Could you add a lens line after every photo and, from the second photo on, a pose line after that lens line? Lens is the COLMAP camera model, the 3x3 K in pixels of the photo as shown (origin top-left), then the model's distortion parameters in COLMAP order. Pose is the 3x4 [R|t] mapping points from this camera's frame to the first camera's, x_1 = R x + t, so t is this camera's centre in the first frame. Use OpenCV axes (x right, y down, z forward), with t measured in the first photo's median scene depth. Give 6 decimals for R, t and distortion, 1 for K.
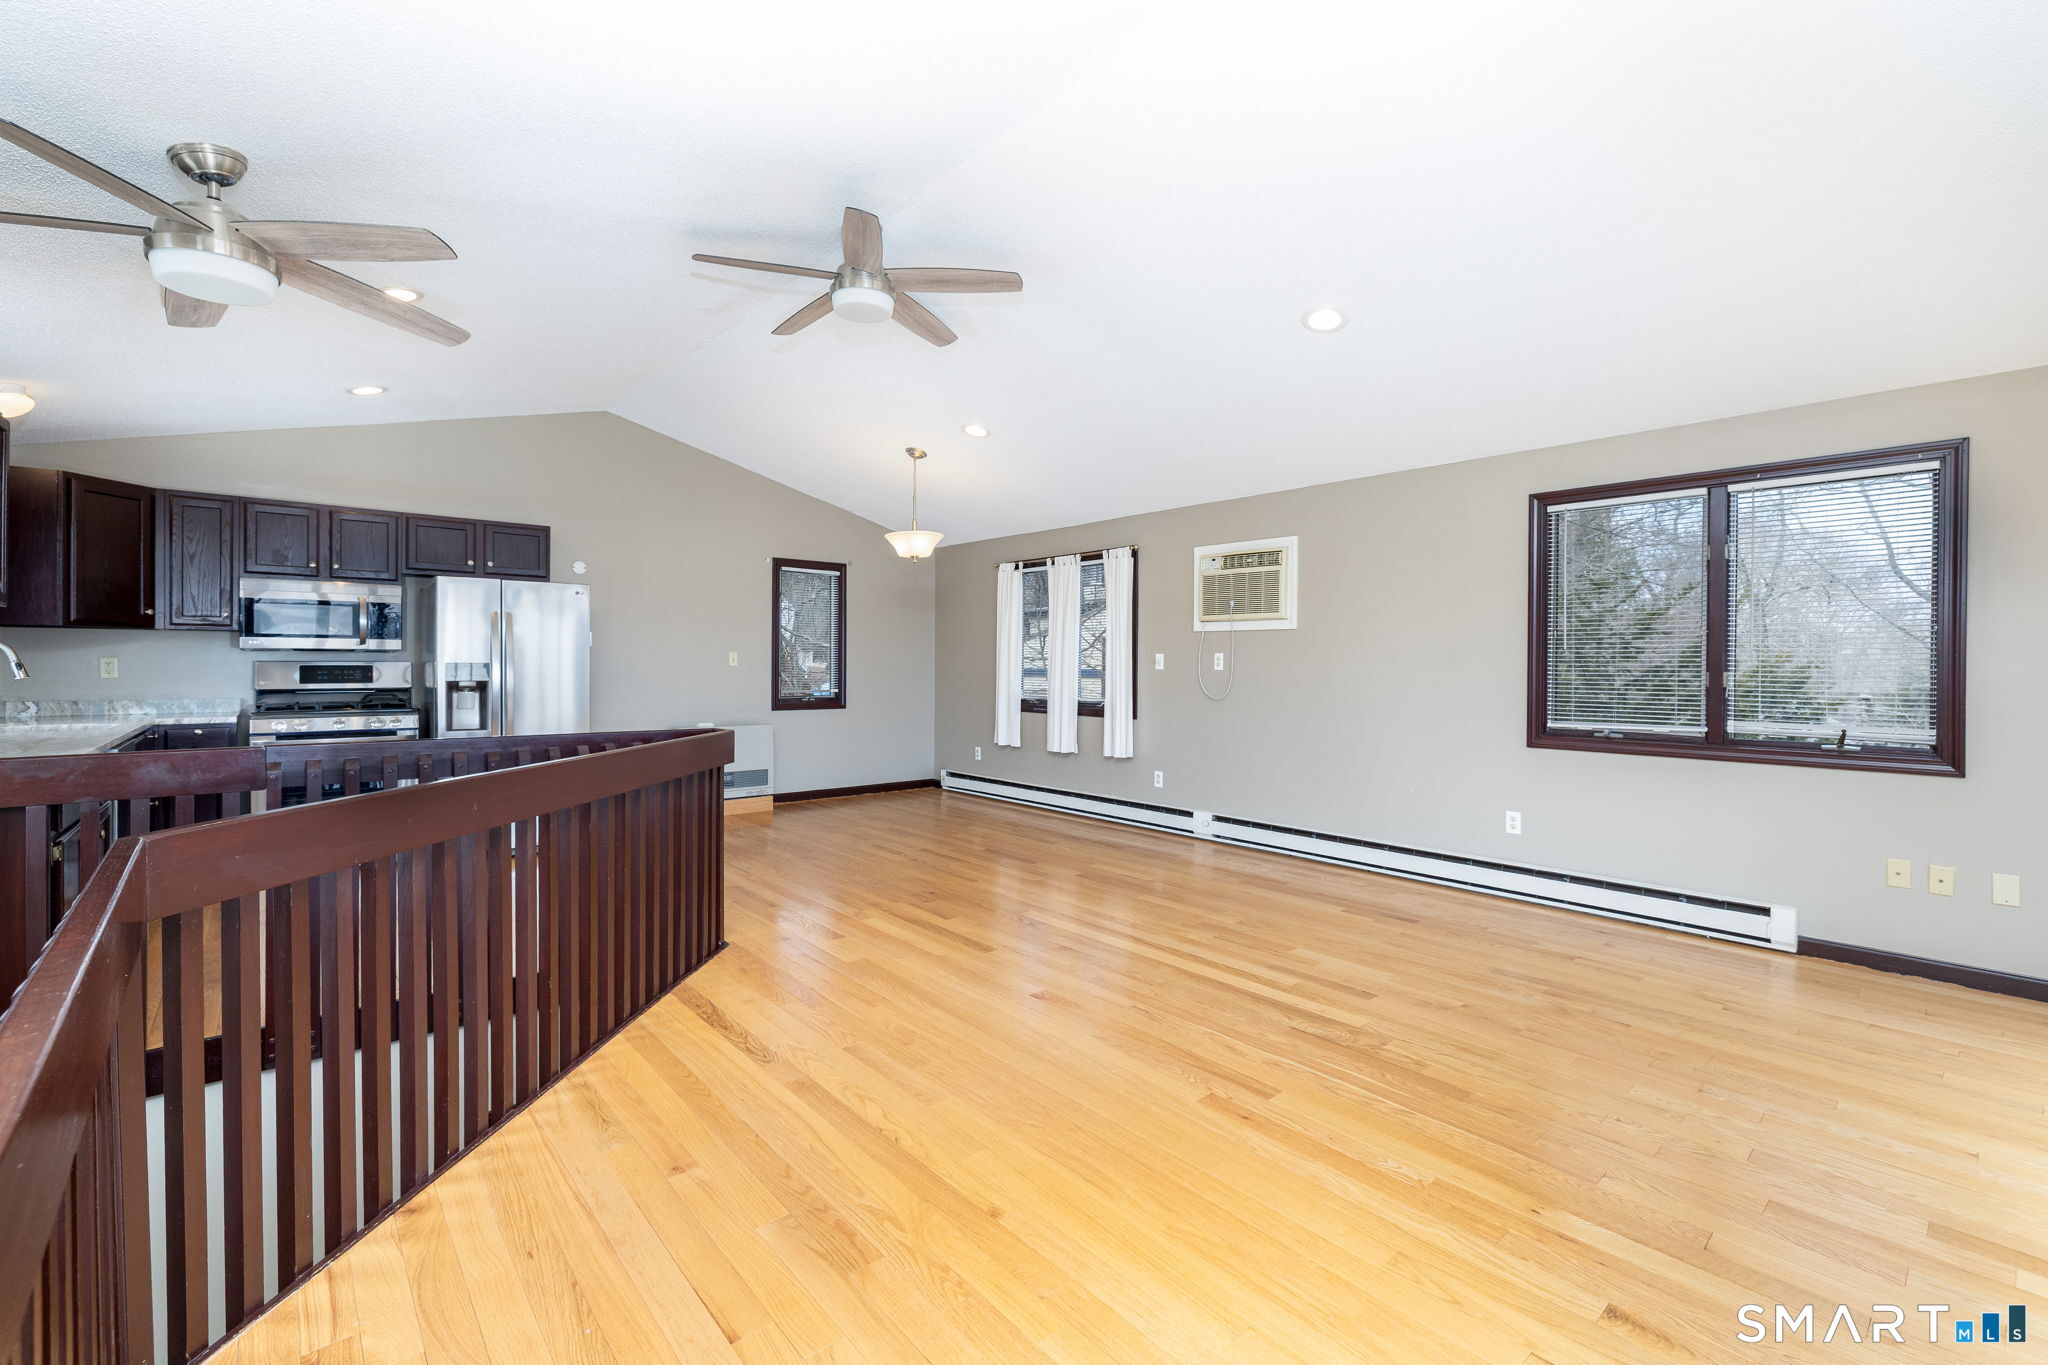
lens RADIAL K [[862.3, 0, 1016.5], [0, 862.3, 663.6], [0, 0, 1]] dist [-0.000953, -0.000144]
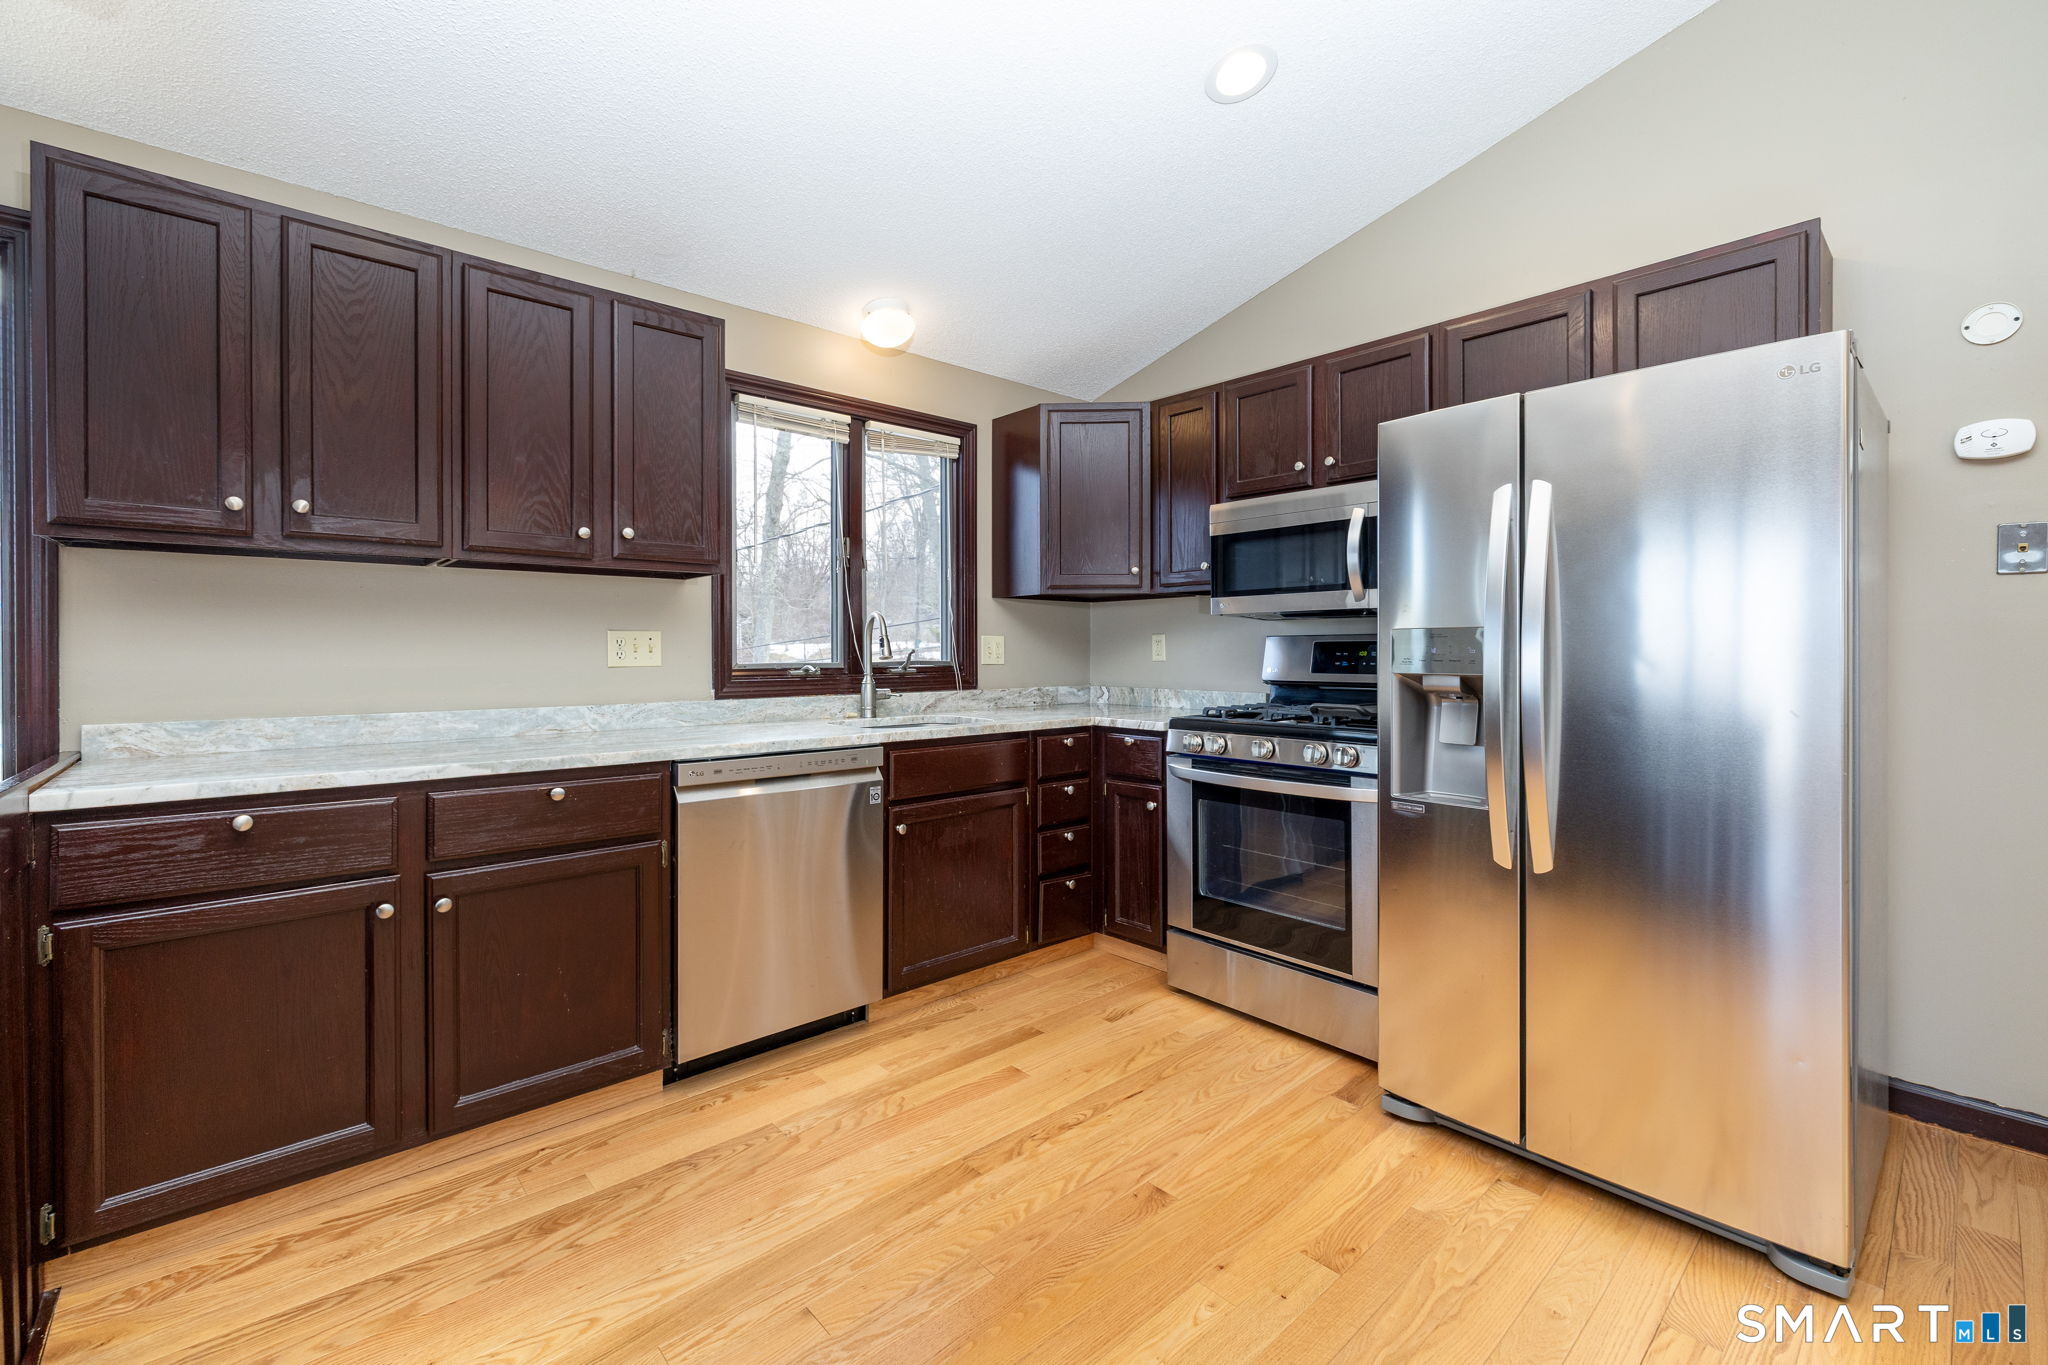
lens RADIAL K [[862.3, 0, 1016.5], [0, 862.3, 663.6], [0, 0, 1]] dist [-0.000953, -0.000144]
pose [[0.025477, 0.006074, -0.999657, -0.279819], [-0.007741, 0.999953, 0.005878, 0.016836], [0.999645, 0.007588, 0.025523, 0.894615]]
